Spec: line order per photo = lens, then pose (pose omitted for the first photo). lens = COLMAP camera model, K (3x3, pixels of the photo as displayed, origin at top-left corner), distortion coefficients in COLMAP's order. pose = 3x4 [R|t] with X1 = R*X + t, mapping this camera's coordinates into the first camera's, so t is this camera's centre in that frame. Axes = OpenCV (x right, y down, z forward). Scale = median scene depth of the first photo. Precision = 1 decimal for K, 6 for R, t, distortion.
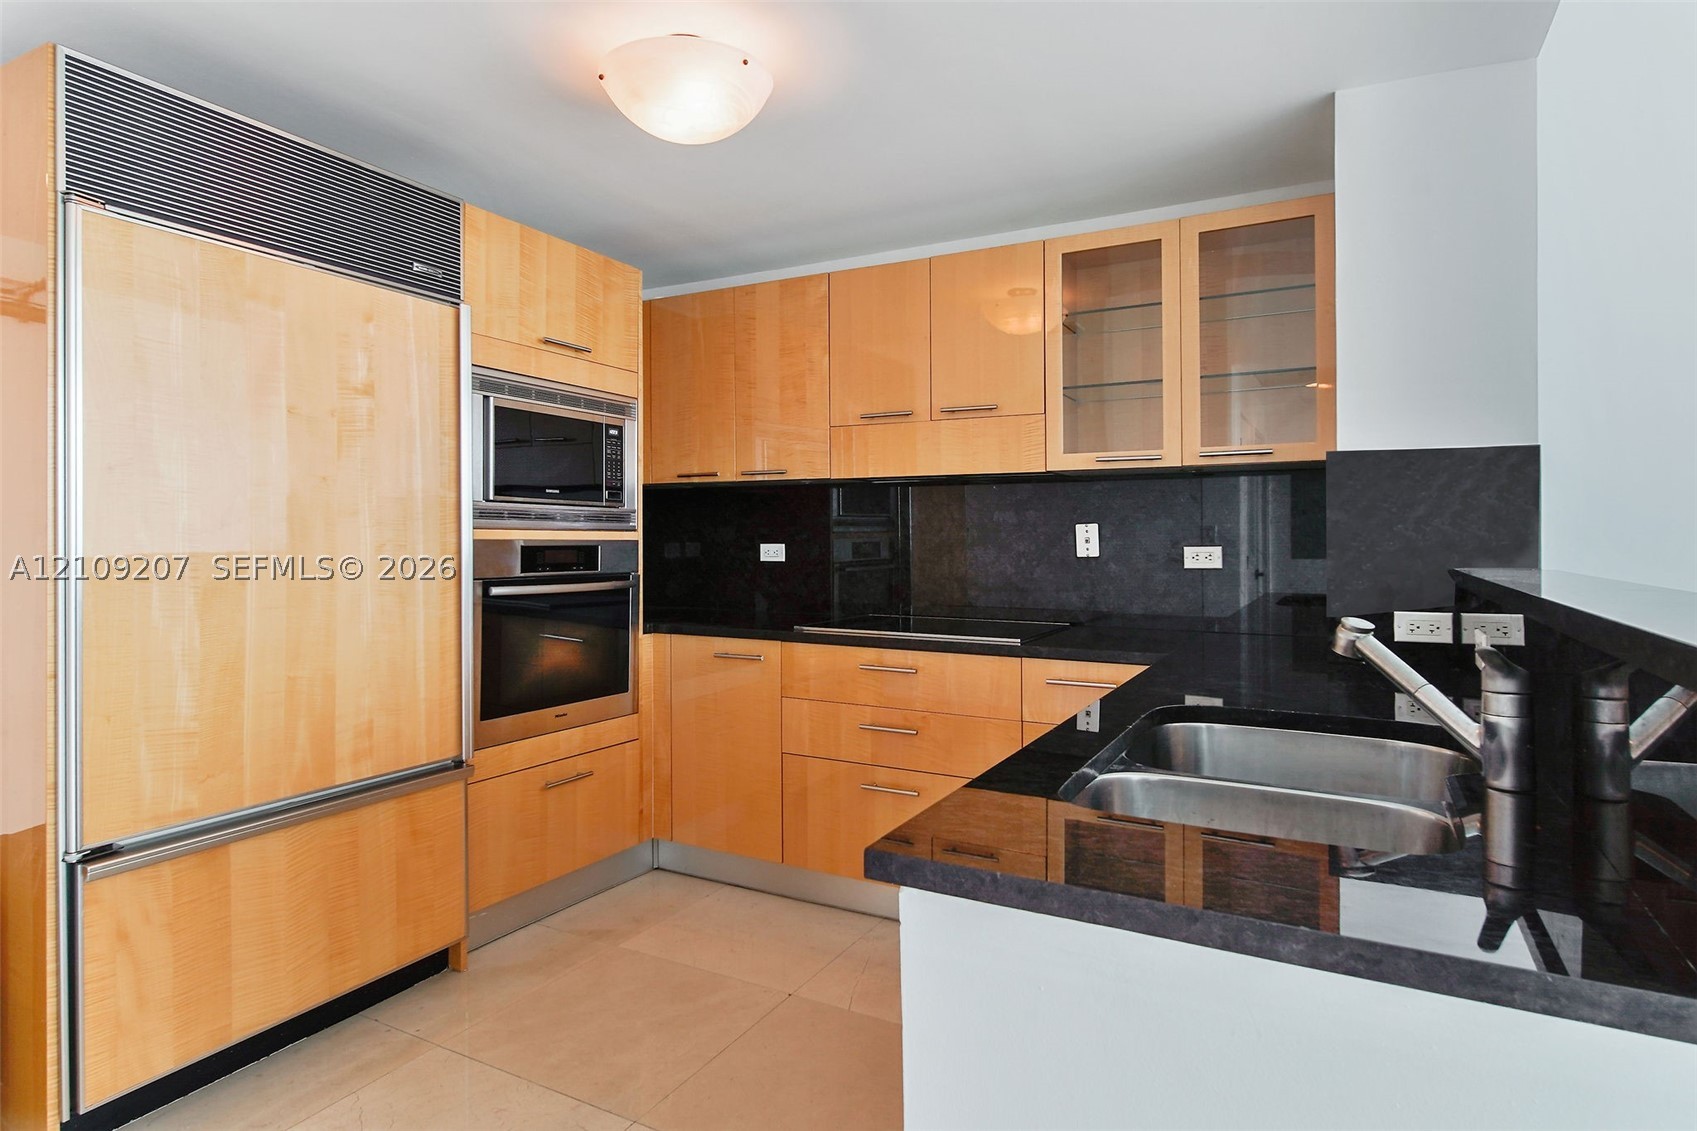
lens RADIAL K [[898.1, 0, 797.3], [0, 898.1, 537.8], [0, 0, 1]] dist [0.002913, 0.002309]
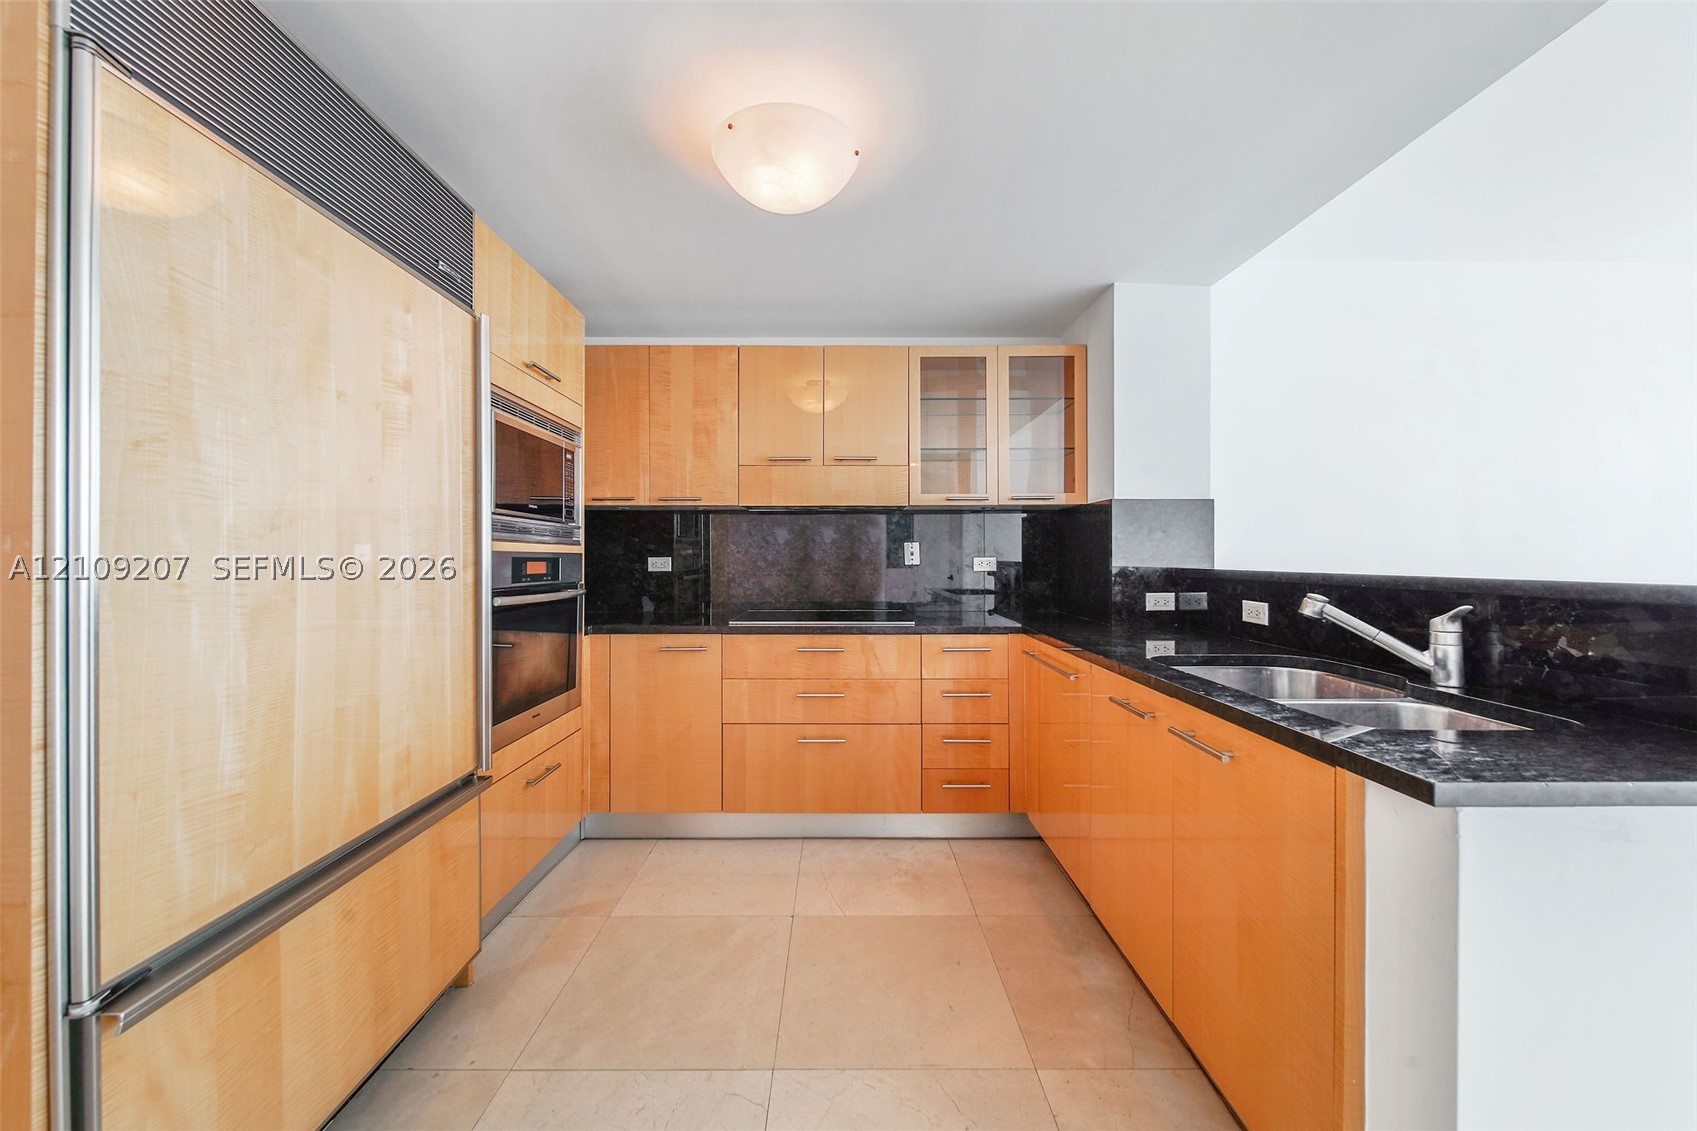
lens RADIAL K [[616.7, 0, 823.1], [0, 616.7, 555.0], [0, 0, 1]] dist [-0.001250, -0.000334]
pose [[0.877239, 0.000104, 0.480053, -0.320649], [0.001034, 0.999997, -0.002107, 0.007747], [-0.480052, 0.002345, 0.877237, 0.192298]]
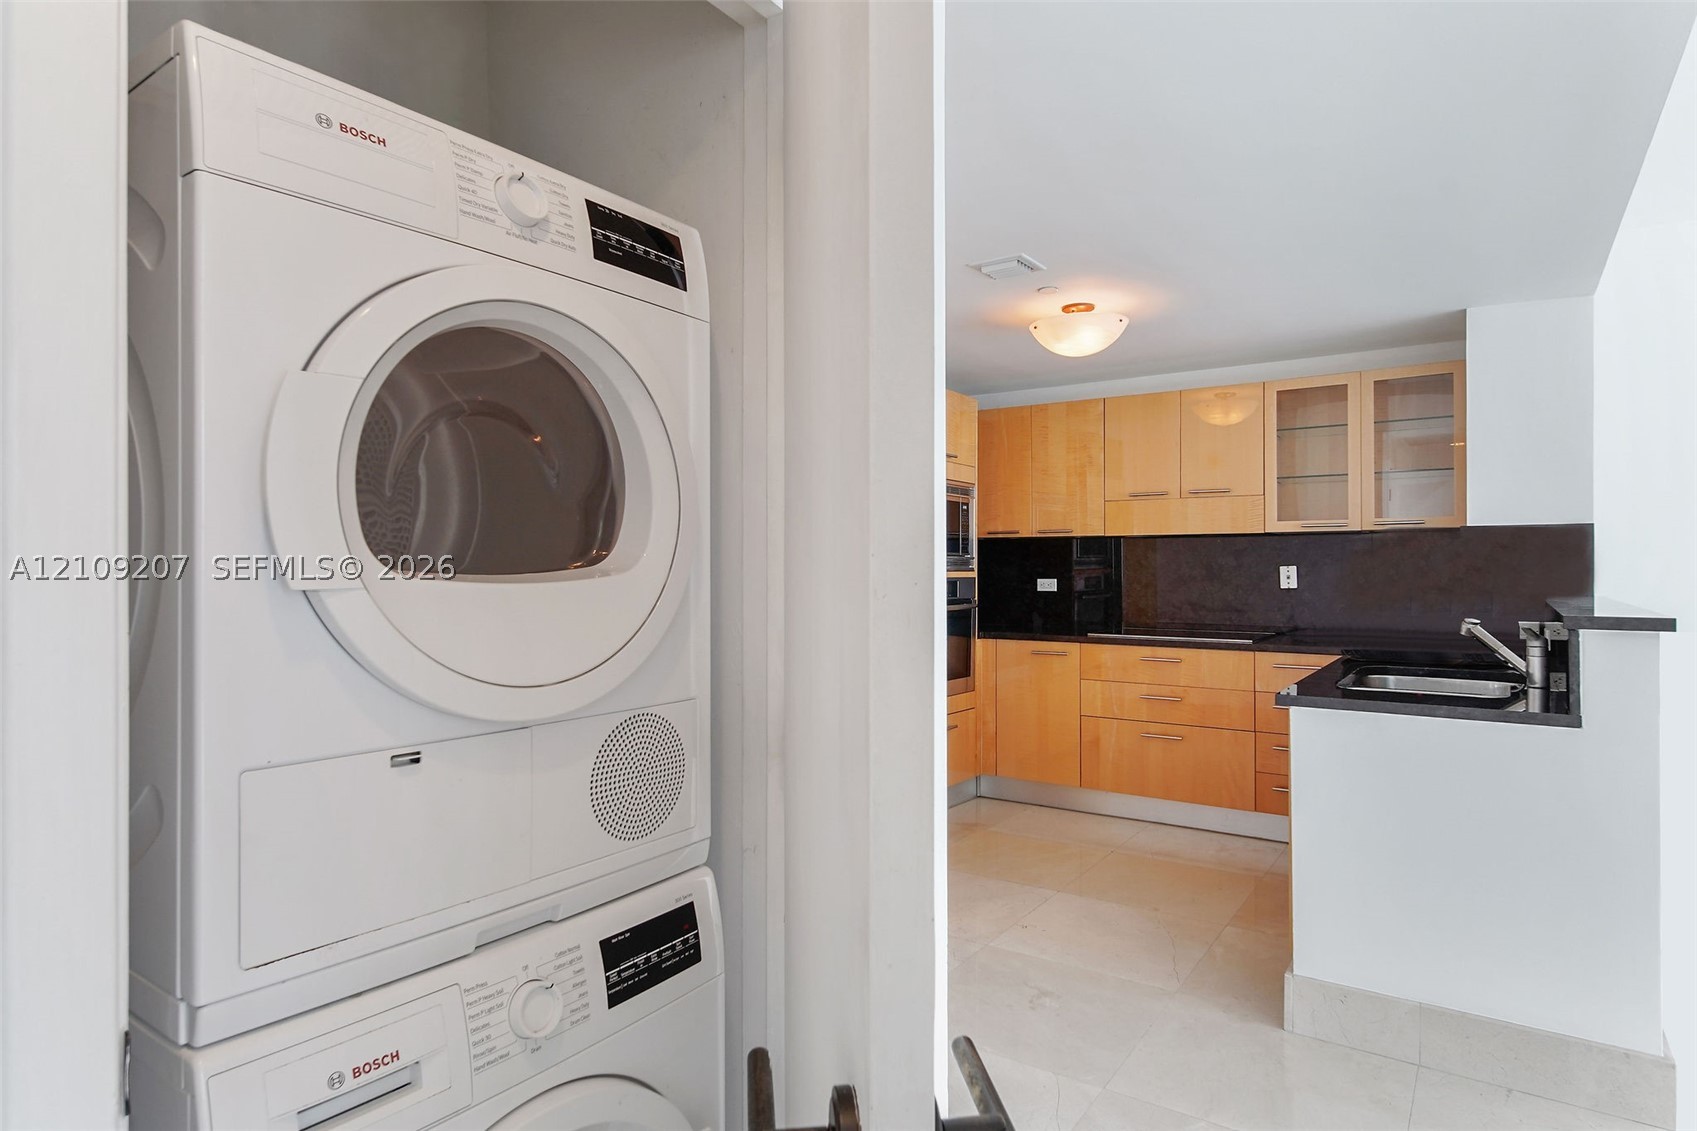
lens RADIAL K [[855.3, 0, 830.7], [0, 855.3, 576.7], [0, 0, 1]] dist [0.002744, 0.000473]
pose [[0.994039, -0.000938, -0.109021, -0.297256], [0.001985, 0.999953, 0.009496, -0.014101], [0.109007, -0.009656, 0.993994, -0.527233]]
